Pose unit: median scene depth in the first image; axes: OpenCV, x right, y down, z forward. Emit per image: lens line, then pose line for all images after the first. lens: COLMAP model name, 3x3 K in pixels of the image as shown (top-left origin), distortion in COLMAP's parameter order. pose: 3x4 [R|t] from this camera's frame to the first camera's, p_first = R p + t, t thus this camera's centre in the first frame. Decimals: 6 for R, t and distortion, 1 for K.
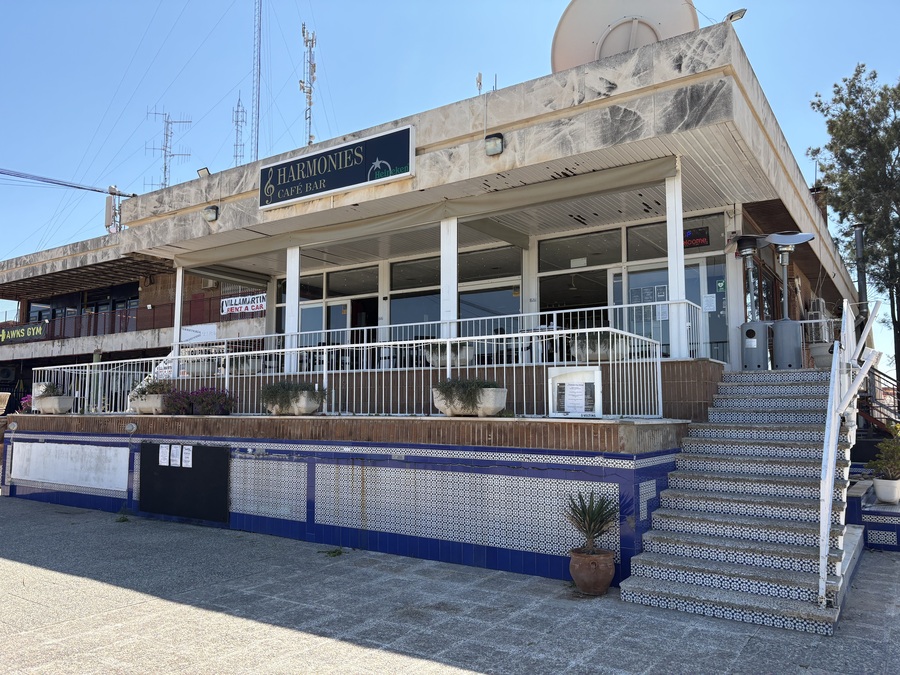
lens RADIAL K [[681.6, 0, 454.5], [0, 681.6, 338.1], [0, 0, 1]] dist [0.046238, -0.054563]
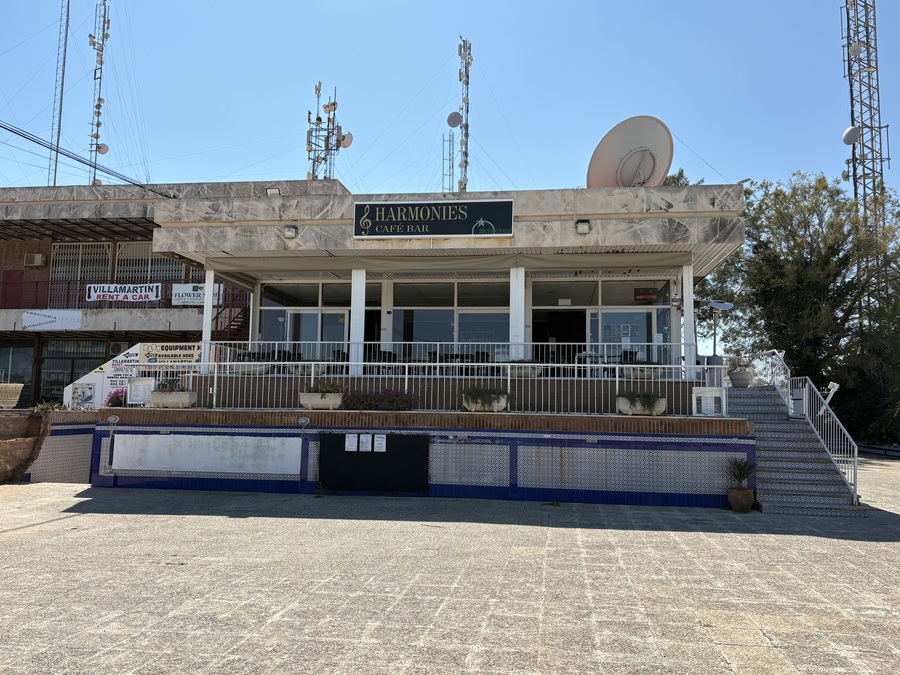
lens RADIAL K [[717.7, 0, 445.3], [0, 717.7, 332.3], [0, 0, 1]] dist [0.064432, -0.072282]
pose [[0.896033, 0.059434, 0.439991, -0.824794], [-0.060452, 0.998102, -0.011716, -0.023155], [-0.439853, -0.016100, 0.897926, -0.234082]]
